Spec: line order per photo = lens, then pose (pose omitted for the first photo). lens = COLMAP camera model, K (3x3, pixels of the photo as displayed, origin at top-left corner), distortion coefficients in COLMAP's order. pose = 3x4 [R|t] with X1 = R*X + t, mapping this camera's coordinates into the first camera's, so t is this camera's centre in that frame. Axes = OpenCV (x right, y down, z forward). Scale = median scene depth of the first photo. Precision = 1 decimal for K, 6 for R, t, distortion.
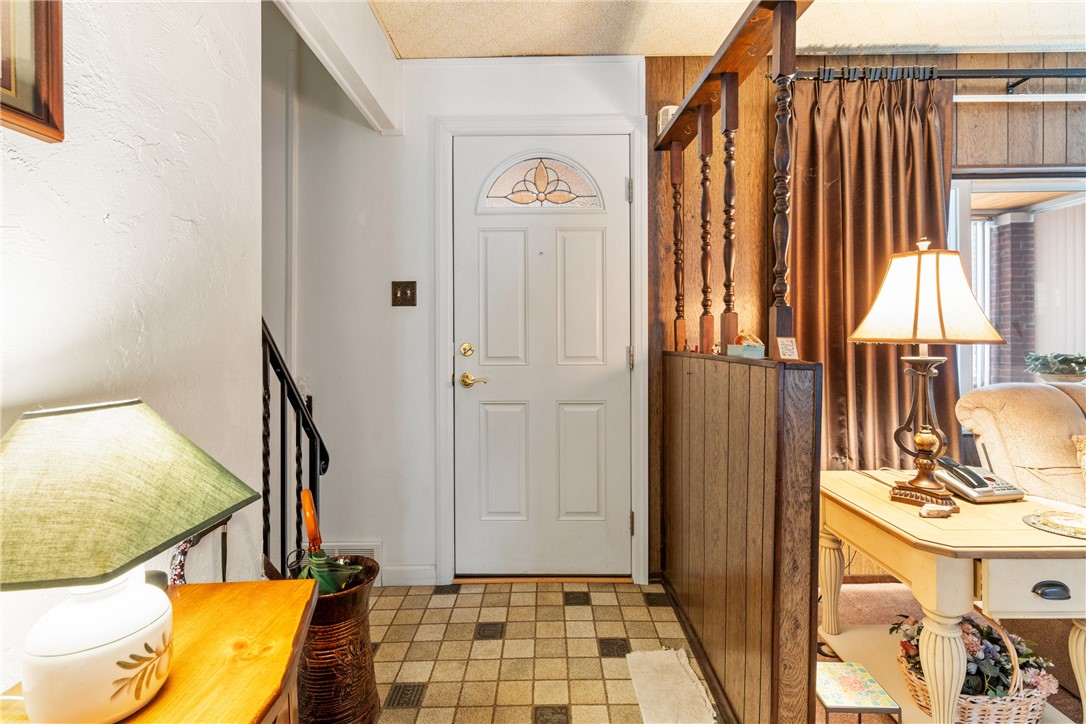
lens RADIAL K [[515.6, 0, 546.3], [0, 515.6, 344.9], [0, 0, 1]] dist [-0.002174, -0.000627]
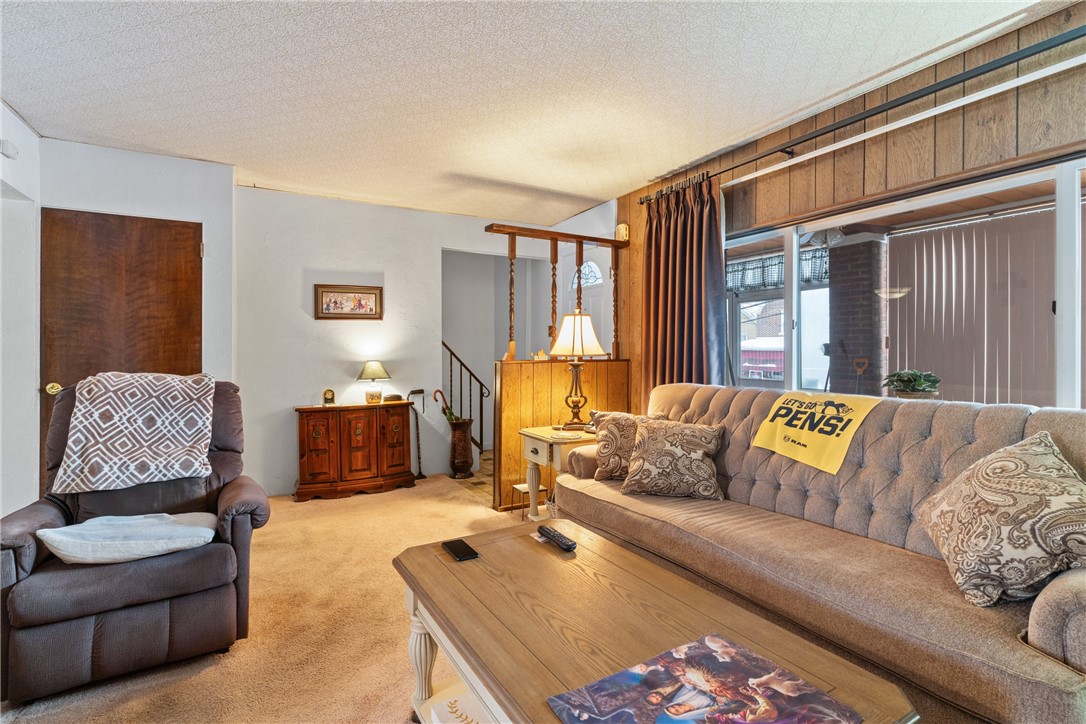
lens RADIAL K [[515.6, 0, 546.3], [0, 515.6, 344.9], [0, 0, 1]] dist [-0.002174, -0.000627]
pose [[0.514231, 0.002892, -0.857647, 2.544783], [-0.000701, 0.999995, 0.002952, -0.058585], [0.857652, -0.000917, 0.514230, -0.237231]]
